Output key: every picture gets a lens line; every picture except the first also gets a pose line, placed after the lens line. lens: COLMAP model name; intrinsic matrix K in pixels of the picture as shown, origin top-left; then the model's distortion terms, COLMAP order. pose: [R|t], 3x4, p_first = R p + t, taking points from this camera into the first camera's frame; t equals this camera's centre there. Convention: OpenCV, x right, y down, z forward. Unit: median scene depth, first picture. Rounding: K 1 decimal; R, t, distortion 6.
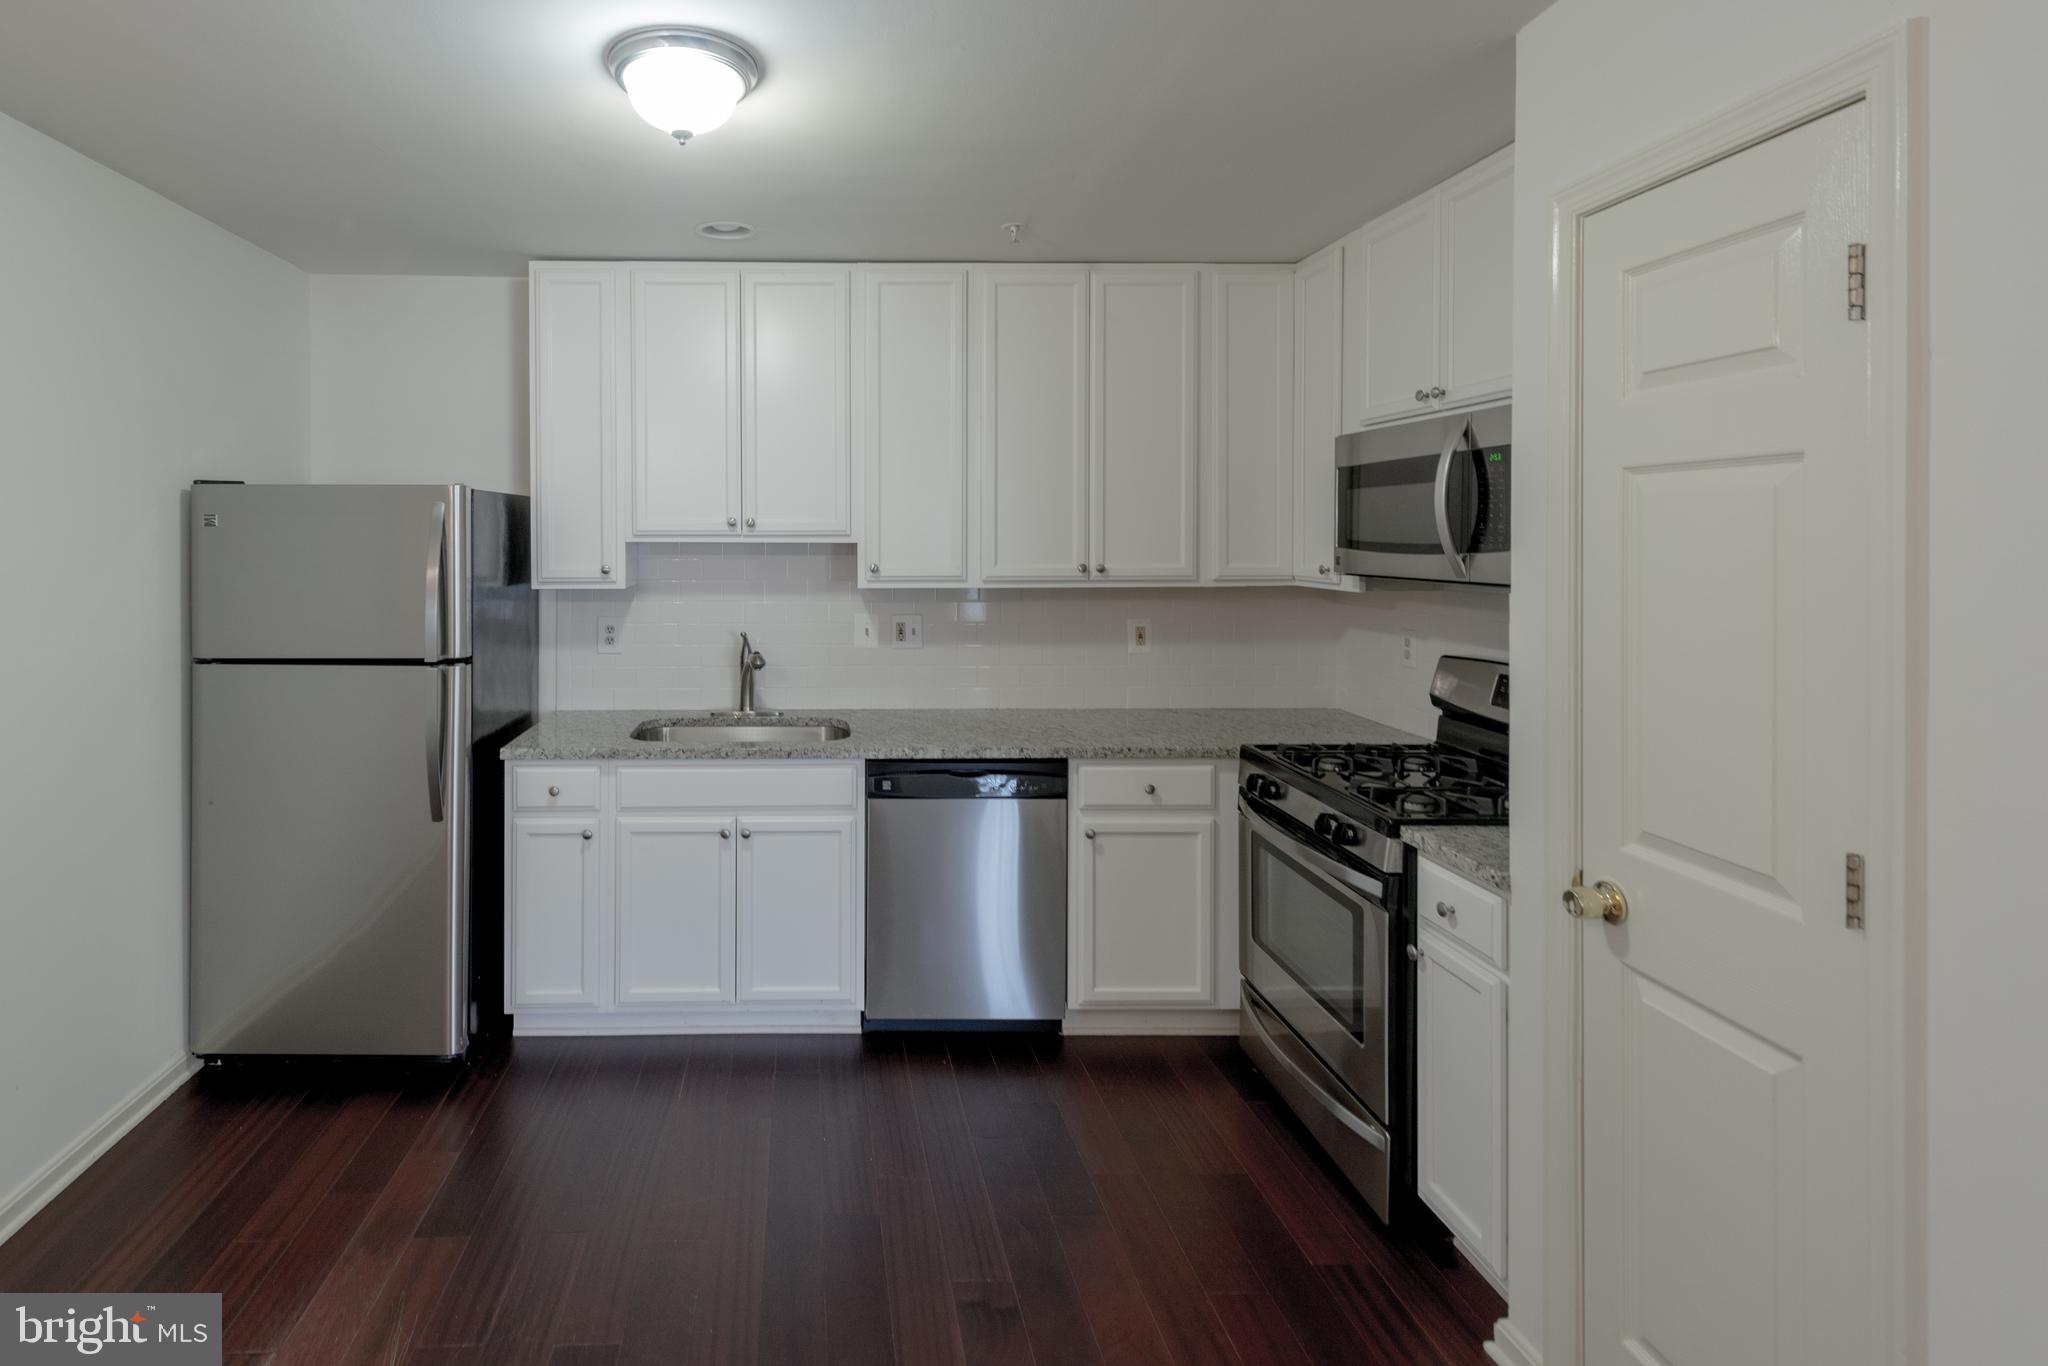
lens RADIAL K [[995.1, 0, 822.5], [0, 995.1, 543.0], [0, 0, 1]] dist [0.014885, -0.000955]
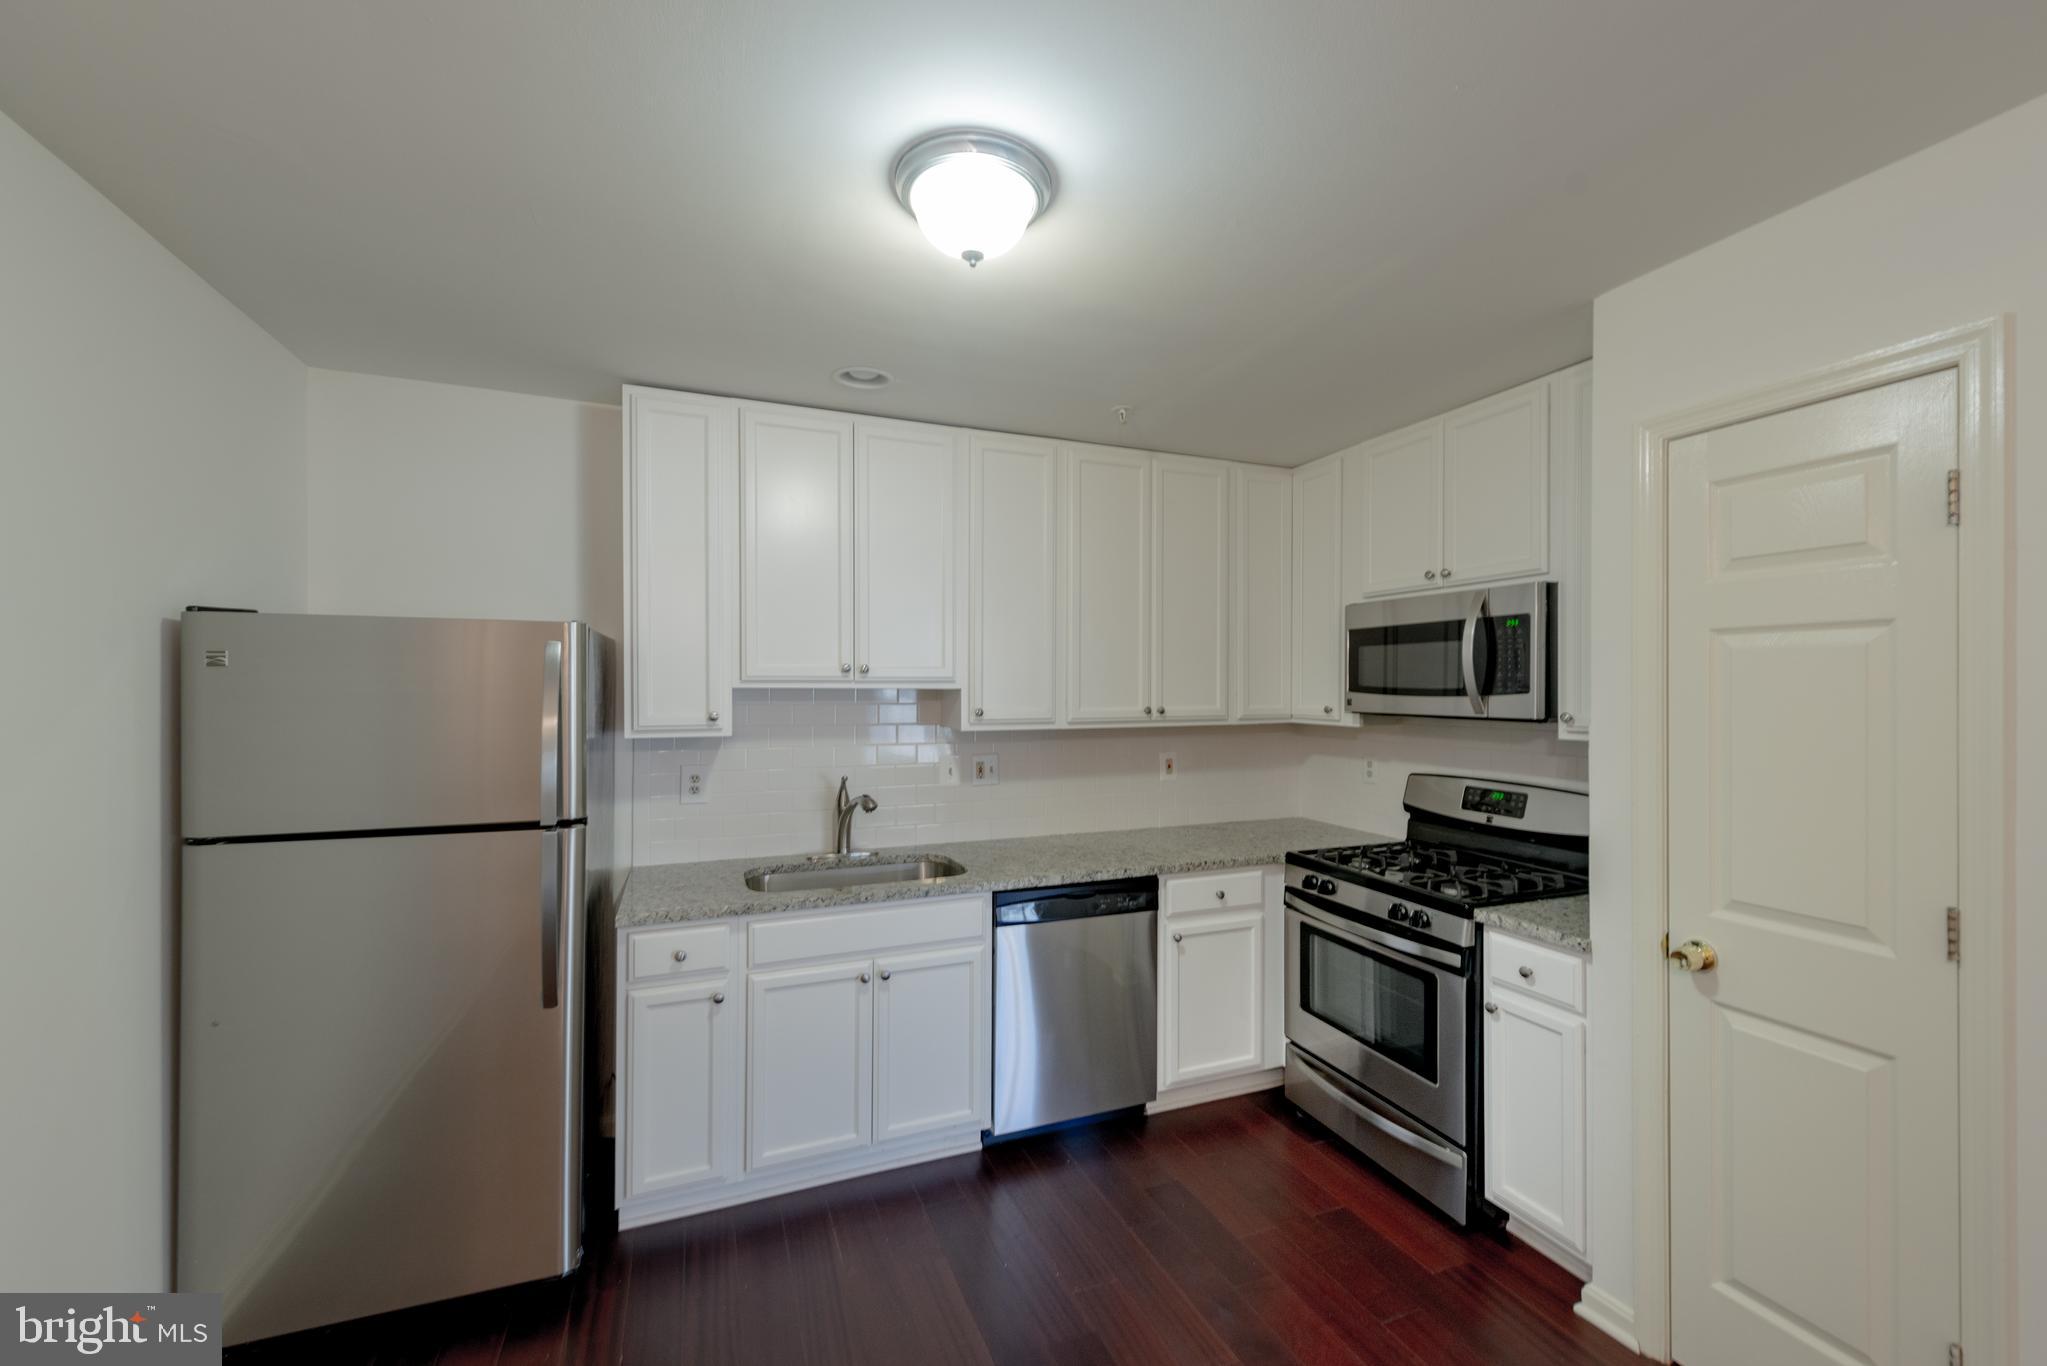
lens RADIAL K [[824.4, 0, 1030.7], [0, 824.4, 687.2], [0, 0, 1]] dist [0.015691, -0.004634]
pose [[0.931776, 0.000658, 0.363033, -0.241996], [0.001477, 0.999983, -0.005605, 0.003609], [-0.363030, 0.005759, 0.931760, 0.160990]]
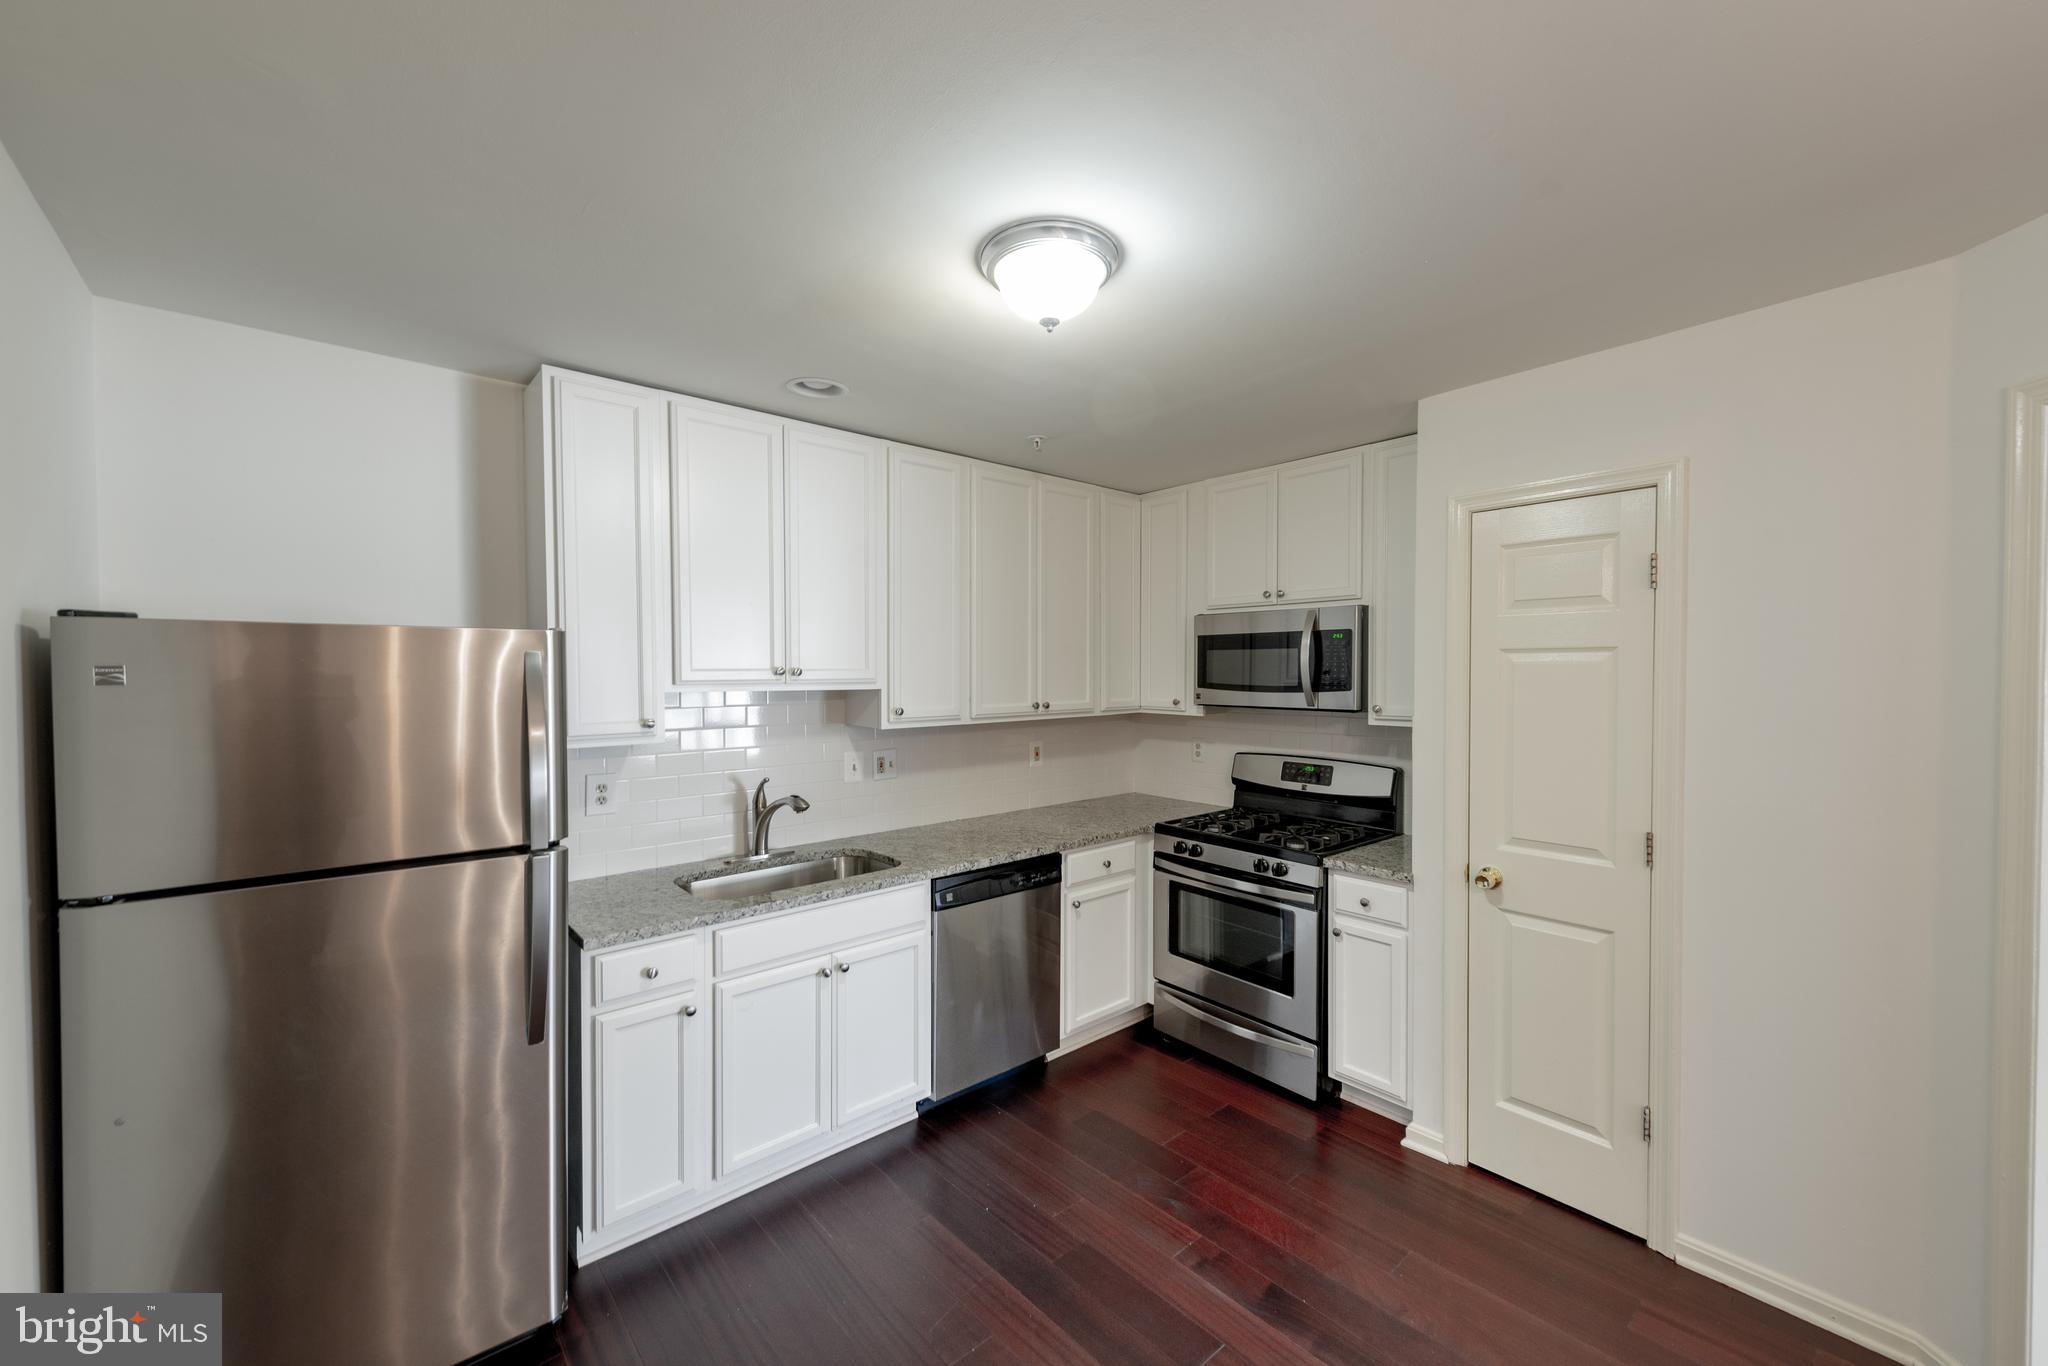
lens RADIAL K [[796.7, 0, 1032.2], [0, 796.7, 686.1], [0, 0, 1]] dist [0.014447, -0.004475]
pose [[0.761027, -0.015539, 0.648534, -0.465578], [0.006466, 0.999845, 0.016368, -0.019144], [-0.648688, -0.008263, 0.761009, 0.227236]]
